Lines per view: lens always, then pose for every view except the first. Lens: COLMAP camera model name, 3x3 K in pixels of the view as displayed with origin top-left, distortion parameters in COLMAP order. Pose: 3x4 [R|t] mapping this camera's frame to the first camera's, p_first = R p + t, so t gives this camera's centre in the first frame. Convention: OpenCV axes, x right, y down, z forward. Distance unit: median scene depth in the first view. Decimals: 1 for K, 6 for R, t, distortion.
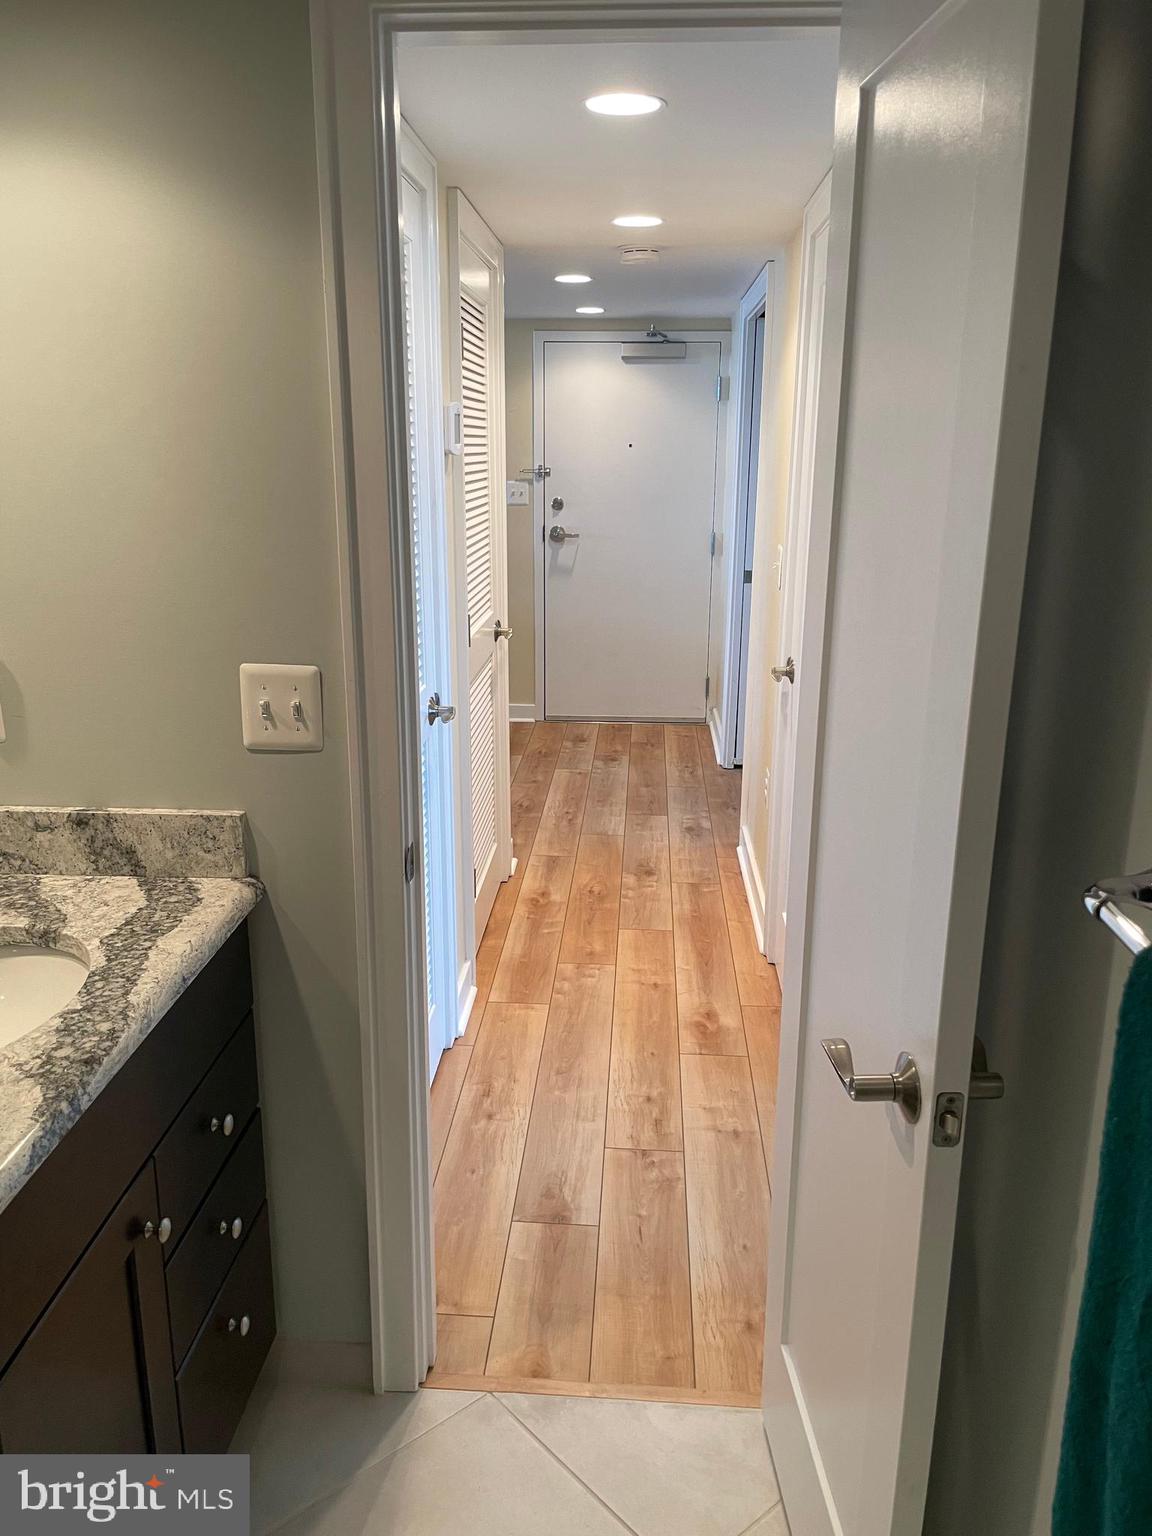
lens RADIAL K [[1177.2, 0, 570.1], [0, 1177.2, 763.5], [0, 0, 1]] dist [0.098199, -0.124718]
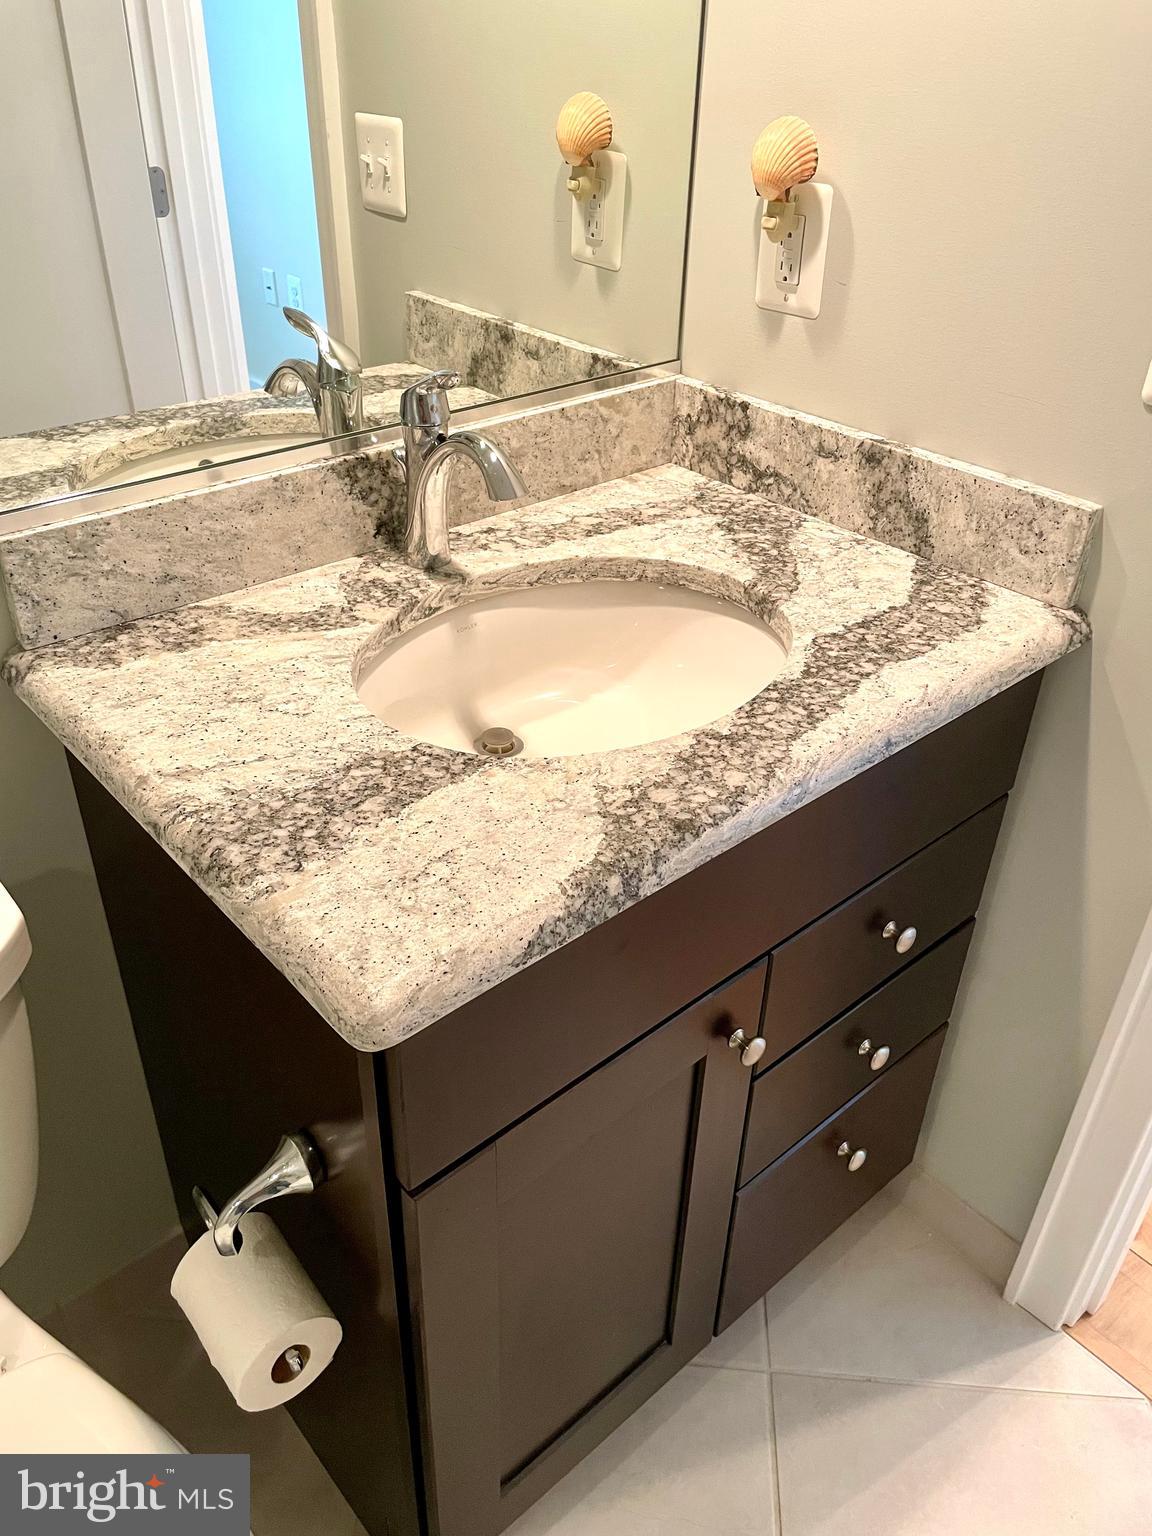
lens RADIAL K [[1177.2, 0, 573.5], [0, 1177.2, 748.6], [0, 0, 1]] dist [0.098199, -0.124718]
pose [[0.702738, 0.401360, -0.587426, -0.054543], [-0.211856, 0.906273, 0.365769, -0.015067], [0.679173, -0.132590, 0.721903, 0.360147]]
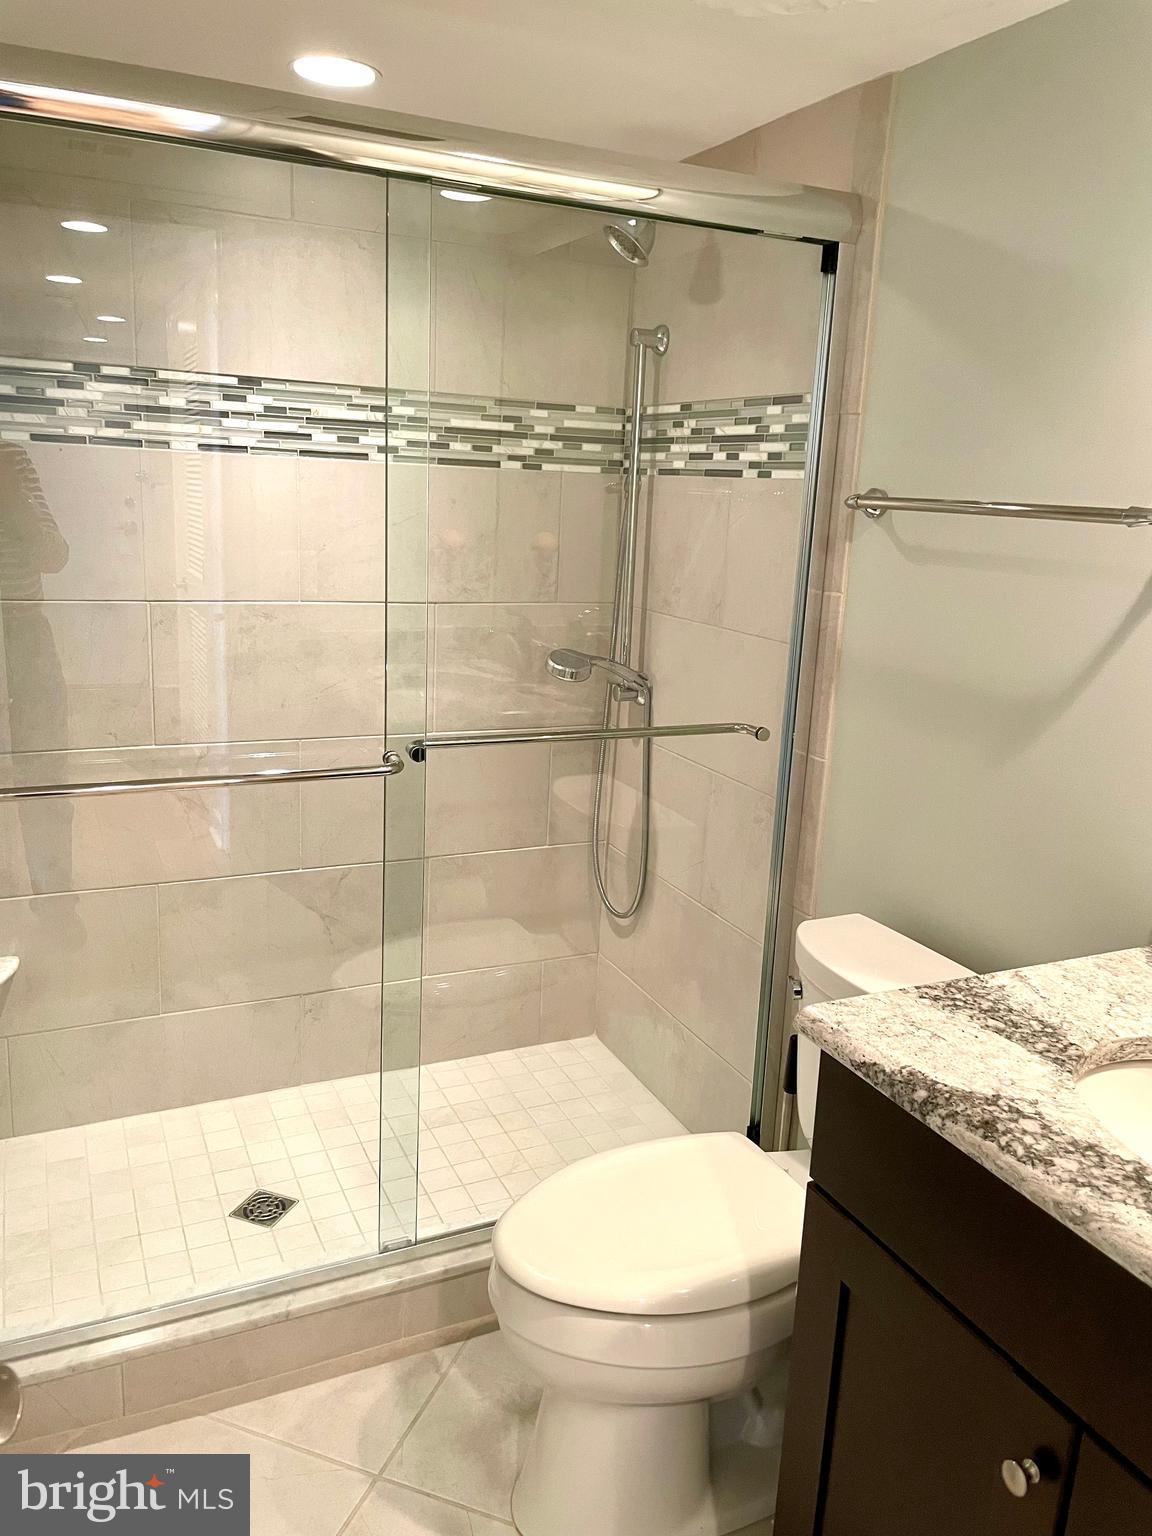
lens RADIAL K [[1177.2, 0, 573.3], [0, 1177.2, 768.3], [0, 0, 1]] dist [0.098199, -0.124718]
pose [[-0.878990, 0.067757, -0.472002, 0.170785], [-0.175000, 0.874944, 0.451495, -0.219800], [0.443567, 0.479460, -0.757209, 1.027654]]
